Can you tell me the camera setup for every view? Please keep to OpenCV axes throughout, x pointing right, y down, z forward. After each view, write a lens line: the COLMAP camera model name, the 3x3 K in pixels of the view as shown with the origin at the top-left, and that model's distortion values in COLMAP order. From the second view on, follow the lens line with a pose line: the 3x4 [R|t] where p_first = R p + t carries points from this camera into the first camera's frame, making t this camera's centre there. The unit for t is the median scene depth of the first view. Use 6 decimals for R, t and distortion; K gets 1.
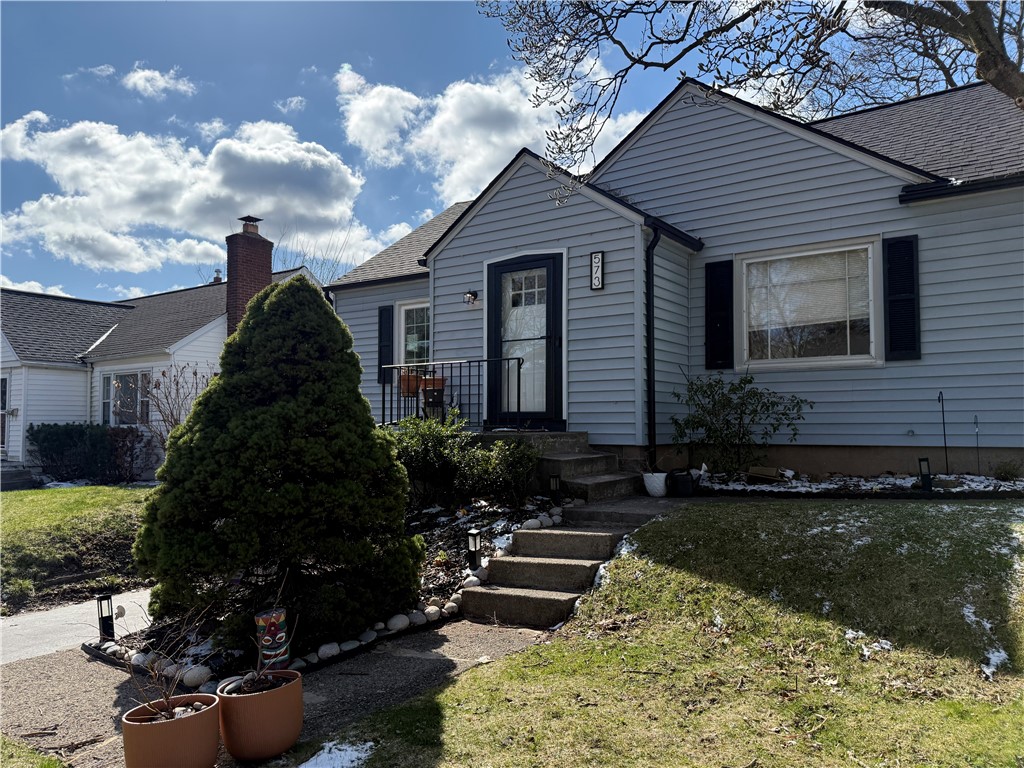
lens RADIAL K [[724.6, 0, 501.6], [0, 724.6, 385.9], [0, 0, 1]] dist [0.073562, -0.077374]
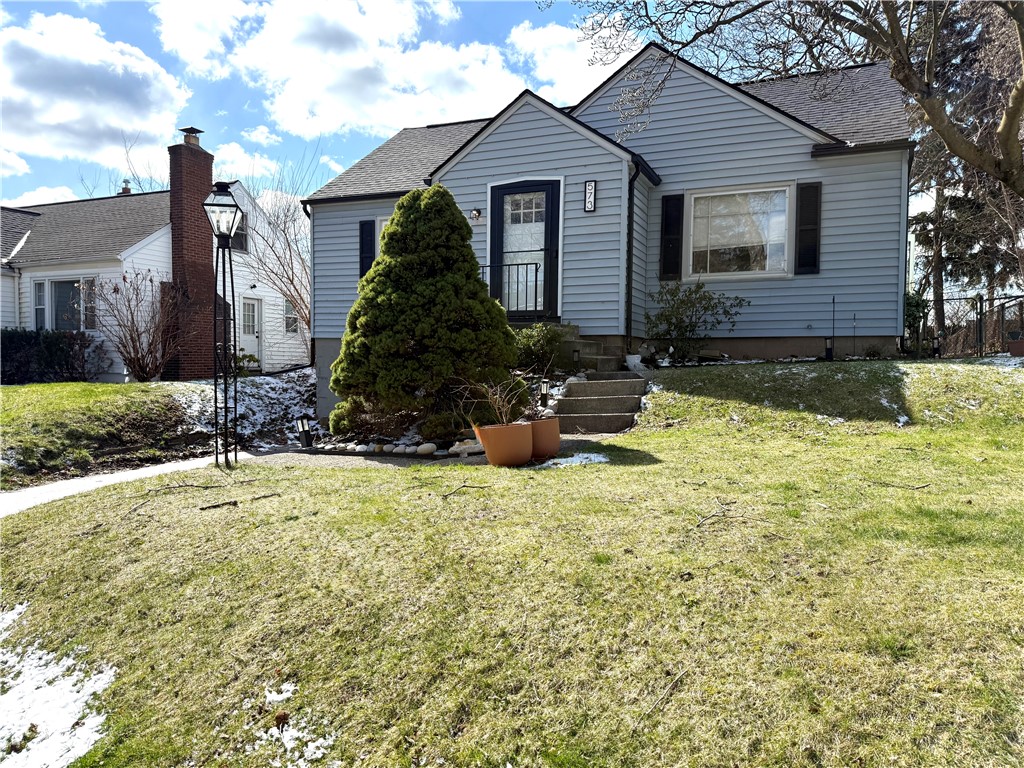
lens RADIAL K [[733.2, 0, 495.9], [0, 733.2, 378.2], [0, 0, 1]] dist [0.090420, -0.140330]
pose [[0.980586, 0.006113, 0.195994, -0.268925], [-0.020626, 0.997185, 0.072090, 0.065029], [-0.195001, -0.074733, 0.977952, -0.234507]]
